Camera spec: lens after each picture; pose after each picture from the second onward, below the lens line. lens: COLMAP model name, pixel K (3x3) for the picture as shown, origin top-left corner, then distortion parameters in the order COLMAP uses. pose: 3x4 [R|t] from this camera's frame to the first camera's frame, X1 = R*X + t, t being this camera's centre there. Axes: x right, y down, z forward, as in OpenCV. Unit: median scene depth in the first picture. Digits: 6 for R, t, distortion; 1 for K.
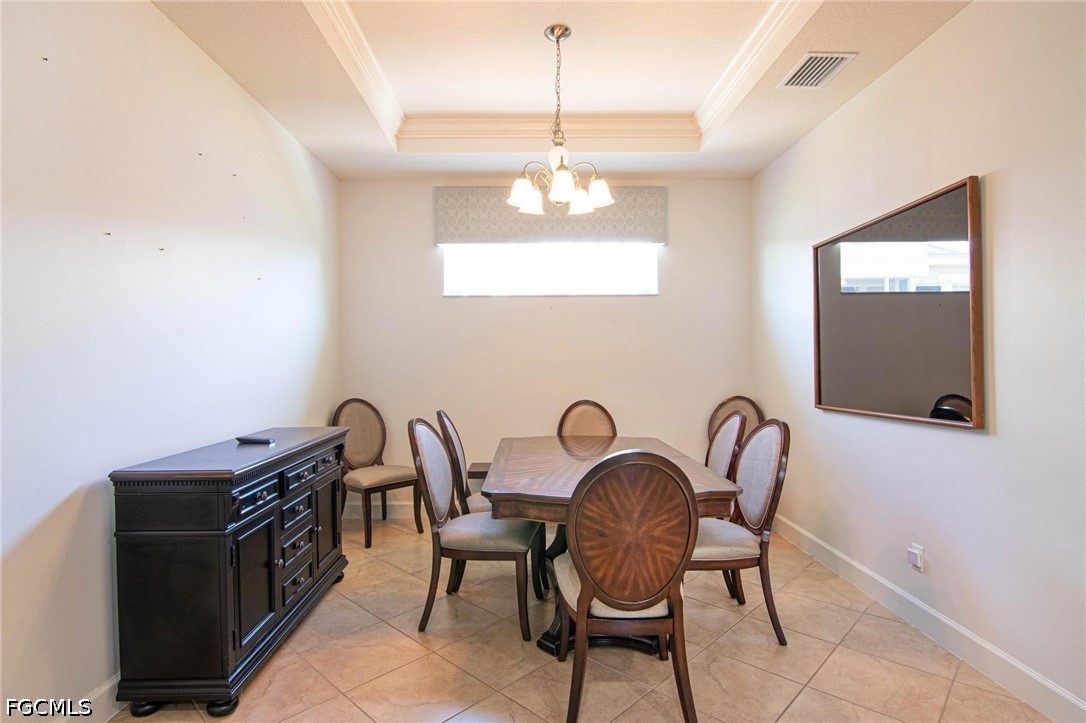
lens RADIAL K [[551.9, 0, 538.5], [0, 551.9, 364.5], [0, 0, 1]] dist [-0.013749, -0.008628]
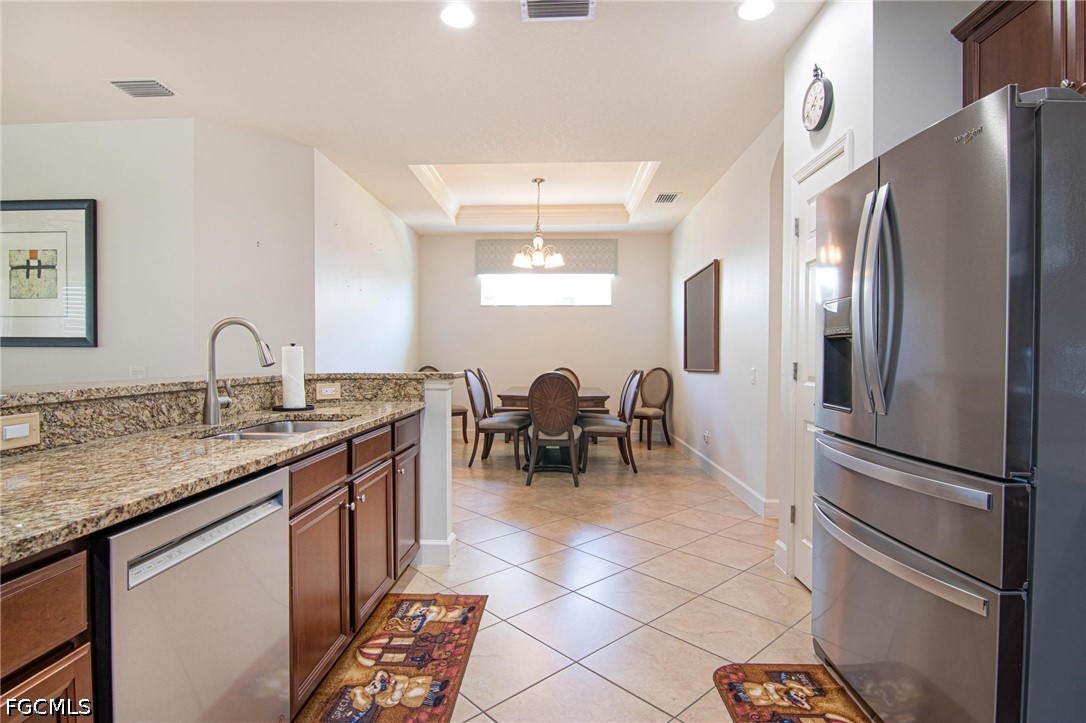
lens RADIAL K [[551.9, 0, 538.5], [0, 551.9, 364.5], [0, 0, 1]] dist [-0.013749, -0.008628]
pose [[0.998114, 0.011217, -0.060356, 0.135010], [-0.010764, 0.999911, 0.007835, 0.049863], [0.060439, -0.007171, 0.998146, -0.847248]]
